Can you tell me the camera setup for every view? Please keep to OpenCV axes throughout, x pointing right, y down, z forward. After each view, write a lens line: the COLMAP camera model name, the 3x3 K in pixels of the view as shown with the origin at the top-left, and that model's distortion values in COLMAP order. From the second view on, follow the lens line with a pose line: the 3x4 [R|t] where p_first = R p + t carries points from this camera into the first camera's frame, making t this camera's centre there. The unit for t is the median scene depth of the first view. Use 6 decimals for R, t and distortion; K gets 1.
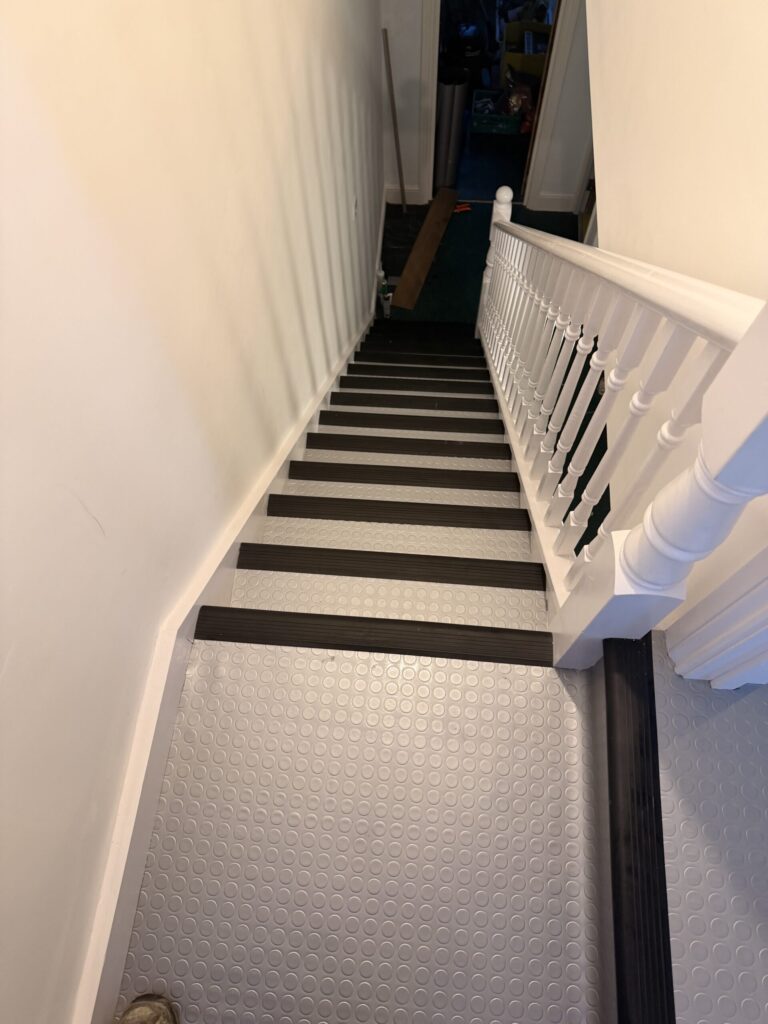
lens RADIAL K [[719.5, 0, 379.5], [0, 719.5, 509.7], [0, 0, 1]] dist [0.036213, -0.044049]
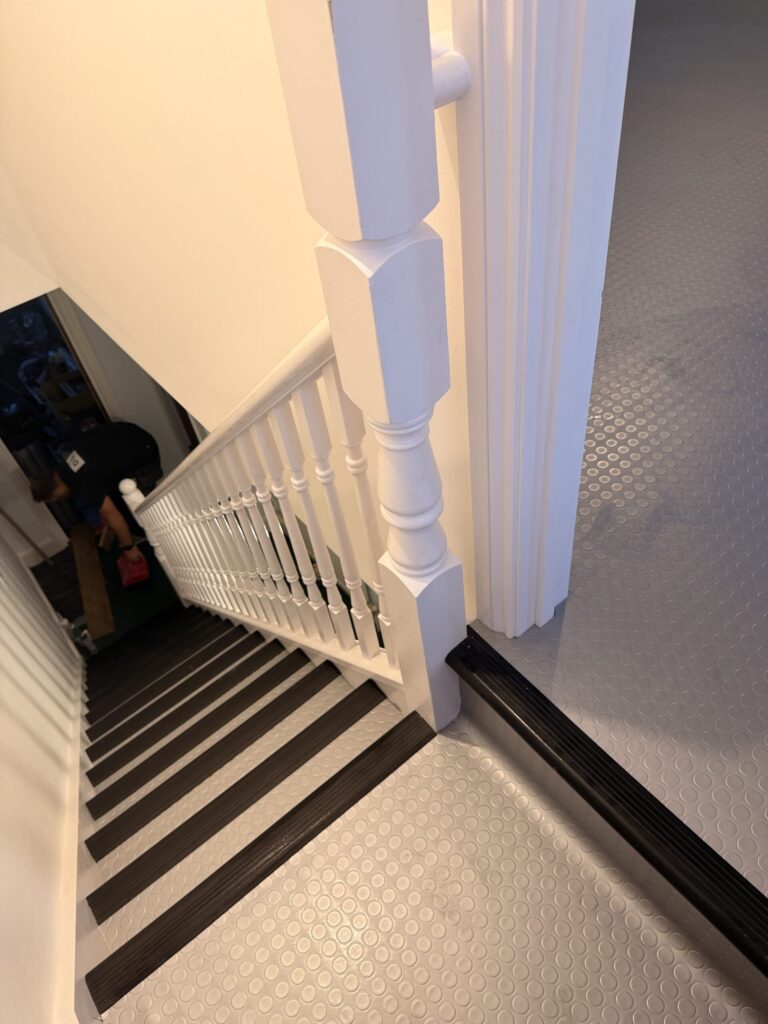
lens RADIAL K [[719.5, 0, 385.0], [0, 719.5, 492.3], [0, 0, 1]] dist [0.036213, -0.044049]
pose [[0.720887, -0.537540, 0.437461, -0.050357], [0.664090, 0.716329, -0.214143, 0.104713], [-0.198256, 0.444887, 0.873367, -0.006232]]
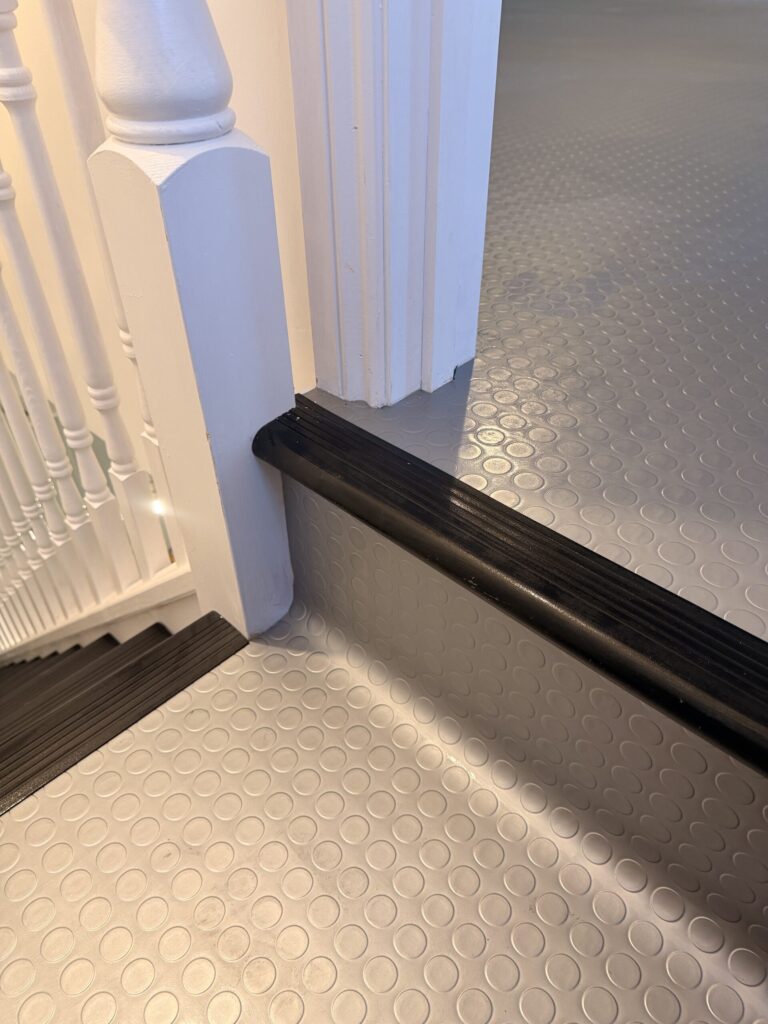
lens RADIAL K [[719.5, 0, 385.6], [0, 719.5, 513.2], [0, 0, 1]] dist [0.036213, -0.044049]
pose [[0.624868, -0.471287, 0.622437, 0.009556], [0.707003, 0.679778, -0.195061, 0.239564], [-0.331190, 0.561952, 0.757973, 0.365010]]
